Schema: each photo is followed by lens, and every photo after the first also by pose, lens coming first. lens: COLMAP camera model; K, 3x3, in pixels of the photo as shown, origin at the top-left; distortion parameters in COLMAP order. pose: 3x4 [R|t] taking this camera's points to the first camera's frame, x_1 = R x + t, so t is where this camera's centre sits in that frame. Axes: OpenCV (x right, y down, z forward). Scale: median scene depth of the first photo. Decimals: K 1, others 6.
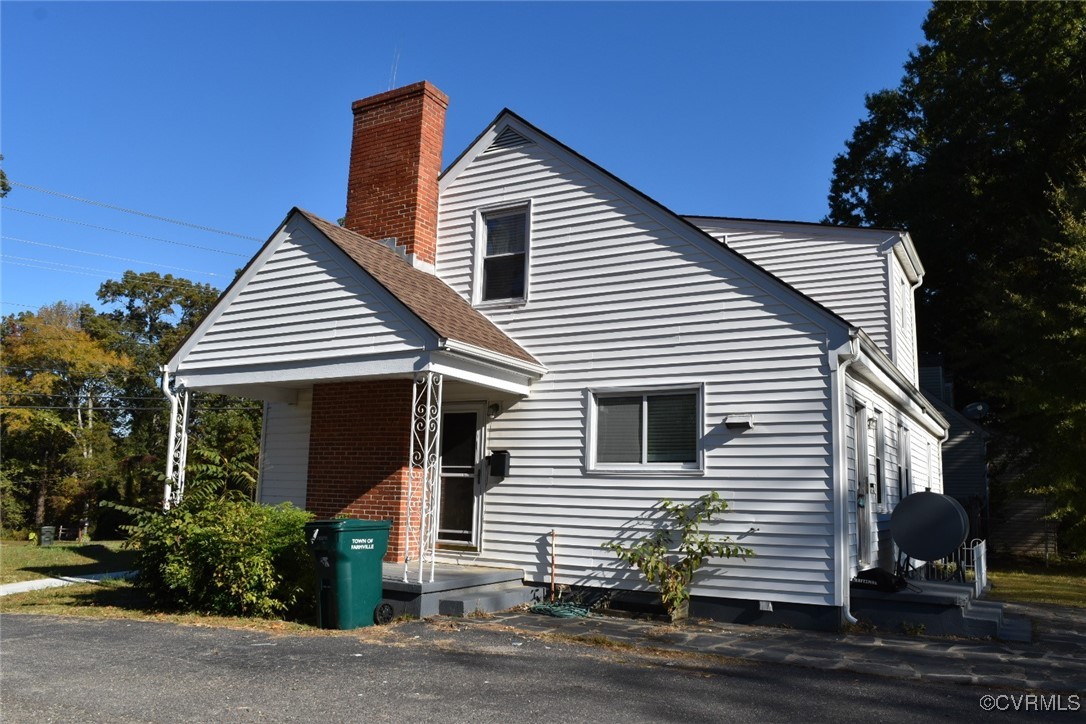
lens RADIAL K [[842.5, 0, 542.6], [0, 842.5, 361.7], [0, 0, 1]] dist [-0.096731, 0.007581]
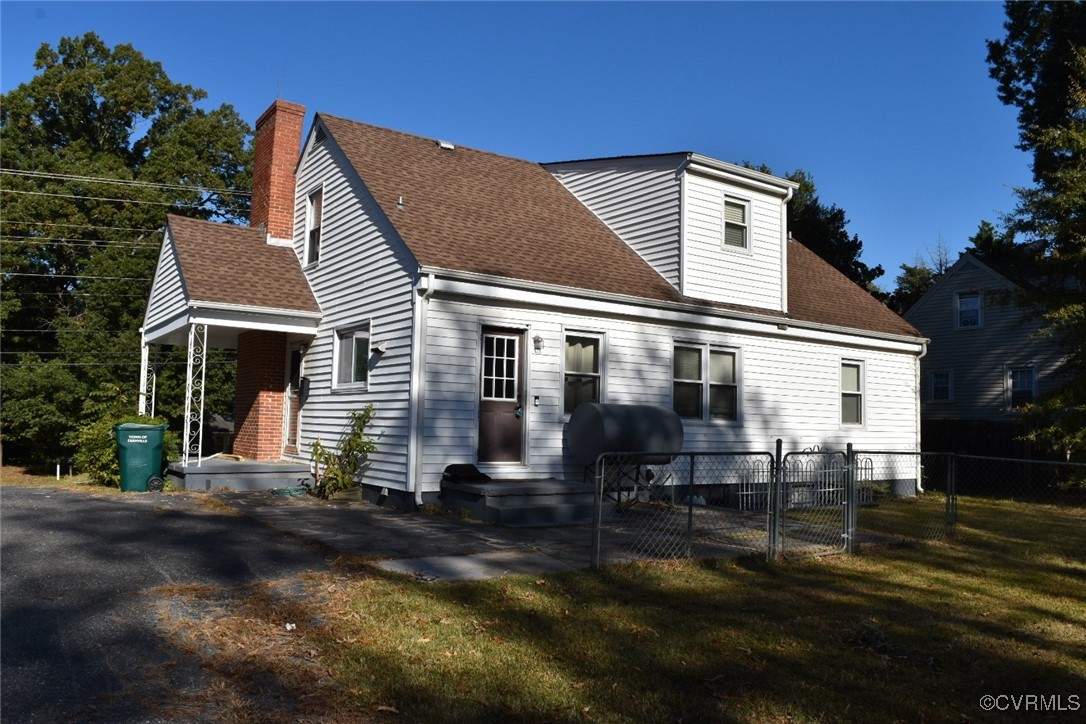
lens RADIAL K [[842.5, 0, 542.3], [0, 842.5, 364.2], [0, 0, 1]] dist [-0.096731, 0.007581]
pose [[0.903742, -0.038797, -0.426315, 0.860114], [0.069806, 0.995911, 0.057350, 0.035571], [0.422347, -0.081589, 0.902755, -0.035800]]
